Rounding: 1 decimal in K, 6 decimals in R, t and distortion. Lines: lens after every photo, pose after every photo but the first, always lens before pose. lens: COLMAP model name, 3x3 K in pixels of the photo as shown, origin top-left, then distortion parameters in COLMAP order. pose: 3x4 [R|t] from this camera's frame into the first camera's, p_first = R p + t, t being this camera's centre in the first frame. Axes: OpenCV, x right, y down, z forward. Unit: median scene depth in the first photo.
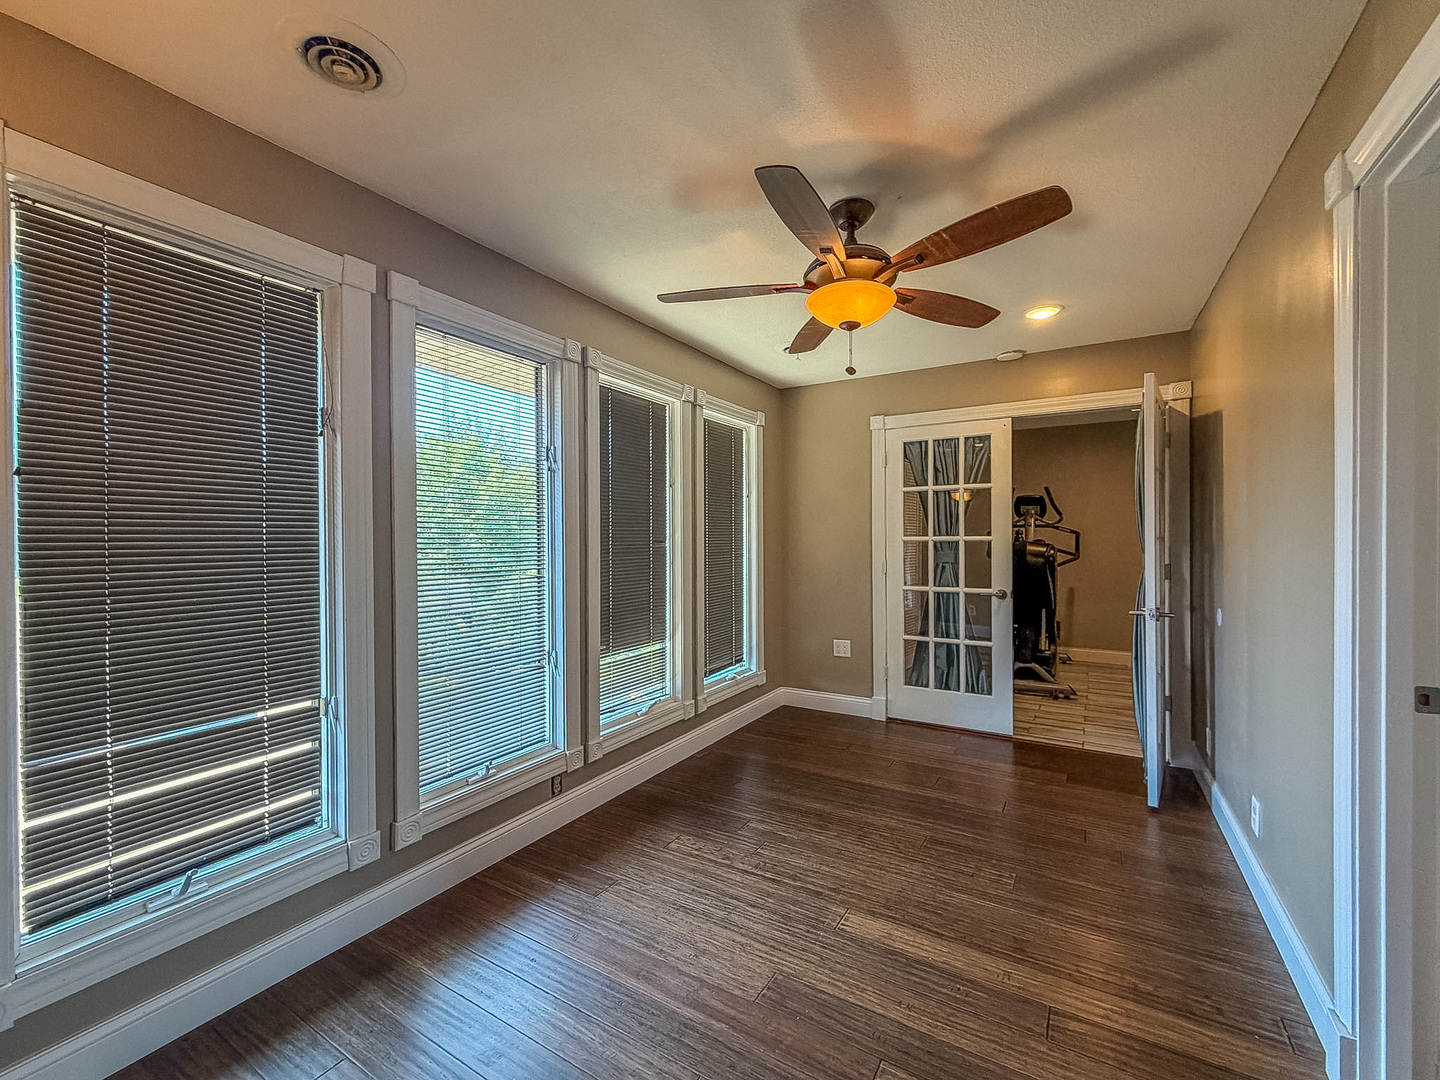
lens RADIAL K [[593.6, 0, 723.4], [0, 593.6, 539.2], [0, 0, 1]] dist [-0.000064, 0.000389]
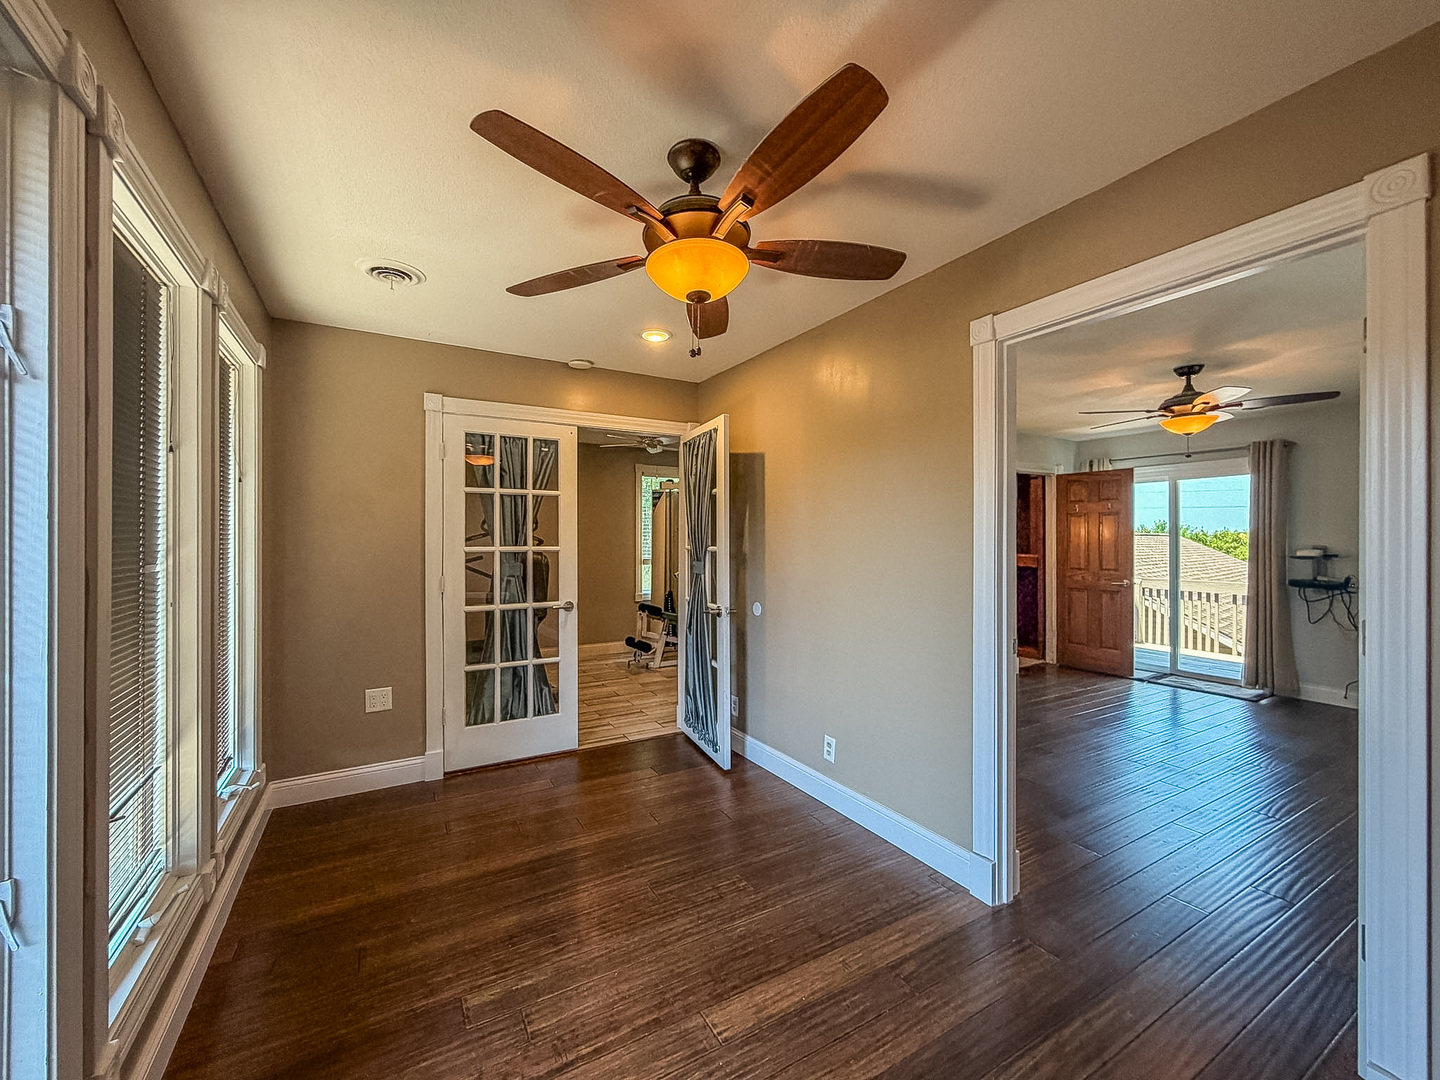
lens RADIAL K [[593.6, 0, 723.4], [0, 593.6, 539.2], [0, 0, 1]] dist [-0.000064, 0.000389]
pose [[0.491466, 0.007634, 0.870863, -0.246605], [-0.001440, 0.999967, -0.007953, -0.009147], [-0.870895, 0.002654, 0.491461, 0.290311]]
